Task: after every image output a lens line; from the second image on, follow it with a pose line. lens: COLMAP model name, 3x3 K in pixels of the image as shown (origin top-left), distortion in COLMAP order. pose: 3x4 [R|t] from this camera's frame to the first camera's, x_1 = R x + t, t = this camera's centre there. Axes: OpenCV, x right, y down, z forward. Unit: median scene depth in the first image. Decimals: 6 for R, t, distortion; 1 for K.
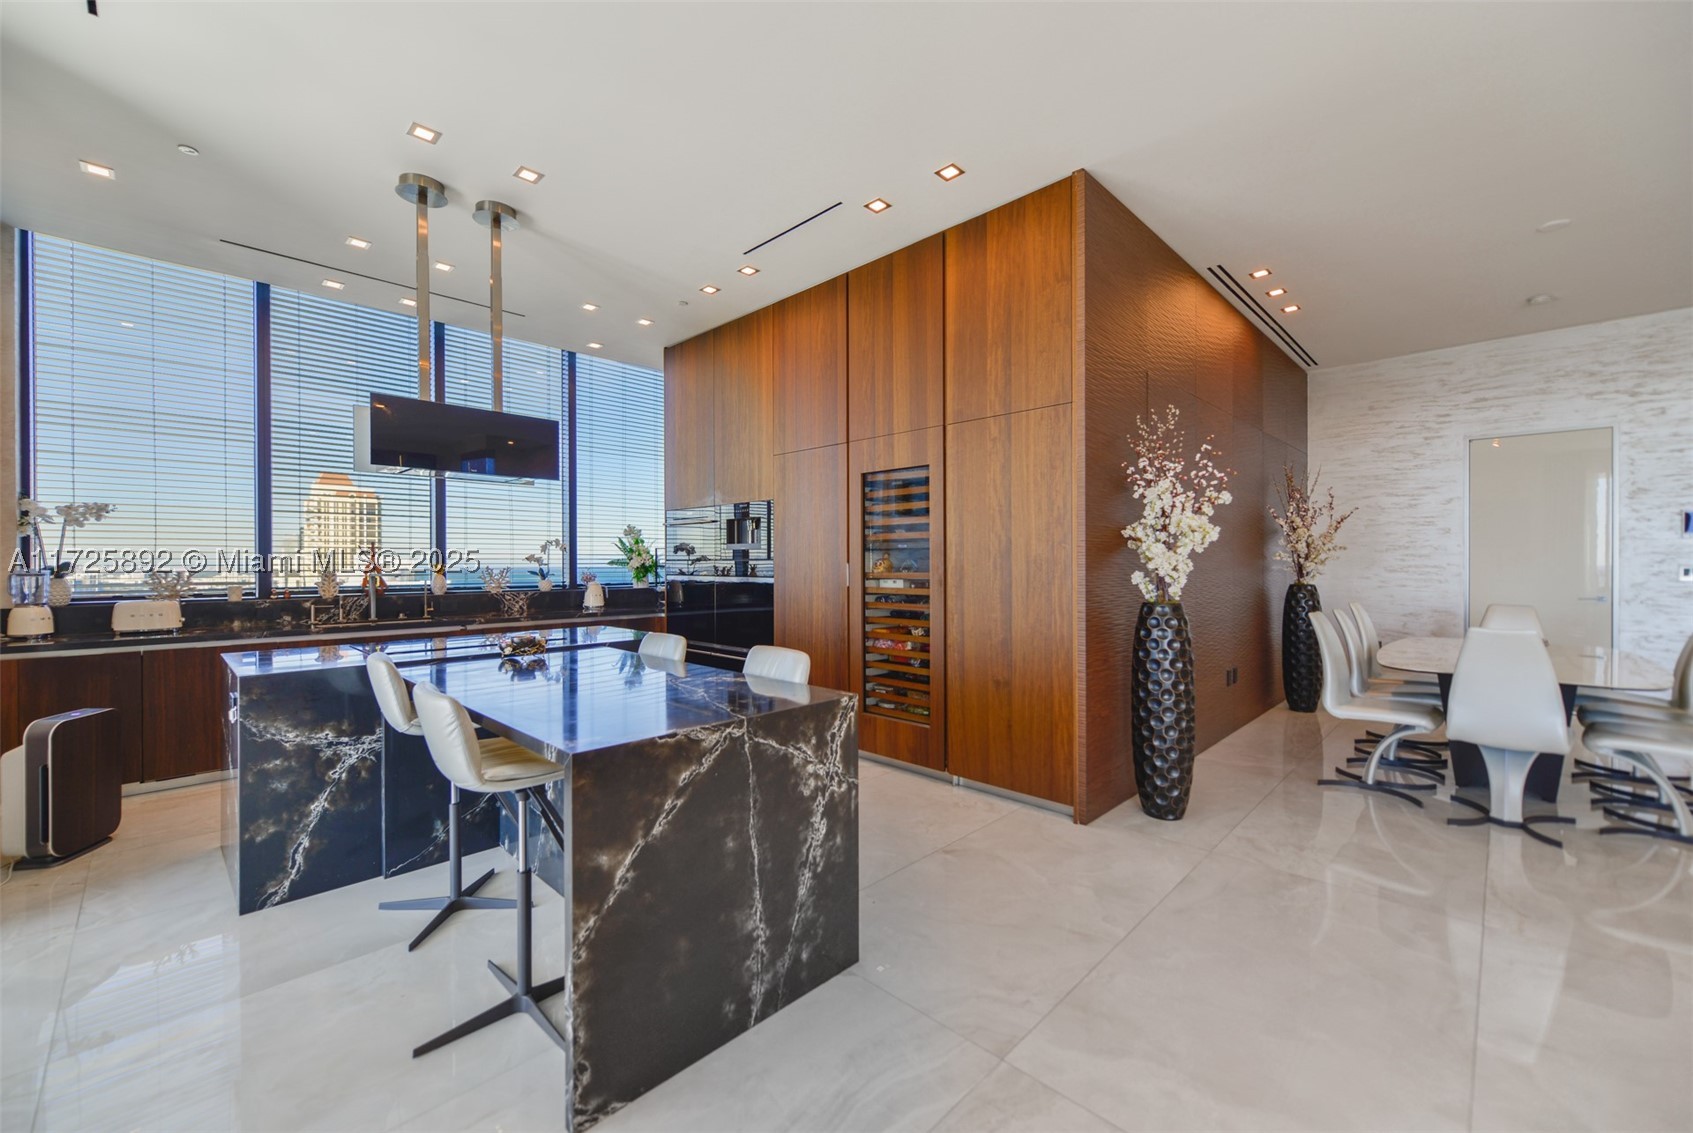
lens RADIAL K [[680.7, 0, 848.2], [0, 680.7, 562.4], [0, 0, 1]] dist [0.004245, -0.004669]
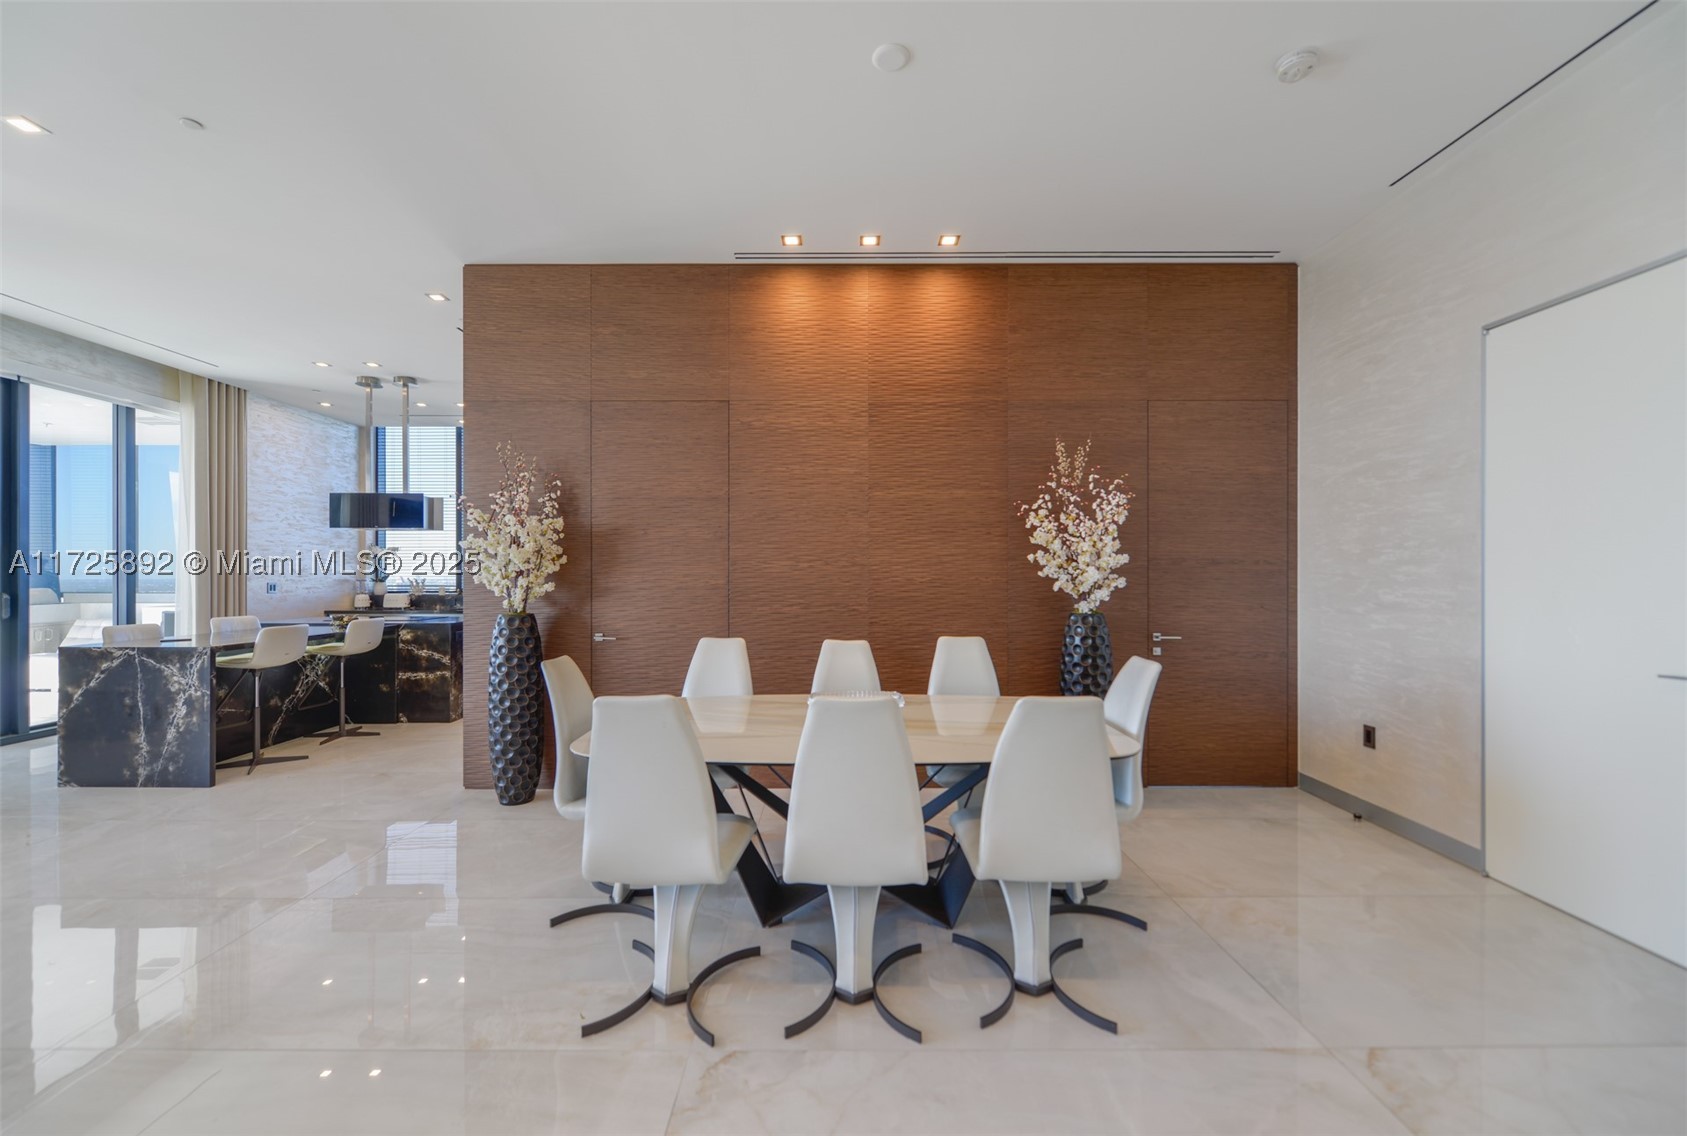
lens RADIAL K [[678.3, 0, 840.0], [0, 678.3, 576.1], [0, 0, 1]] dist [0.004245, -0.004669]
pose [[0.700310, 0.005087, -0.713821, 1.639720], [-0.003394, 0.999987, 0.003797, -0.010586], [0.713831, -0.000236, 0.700318, 0.589028]]
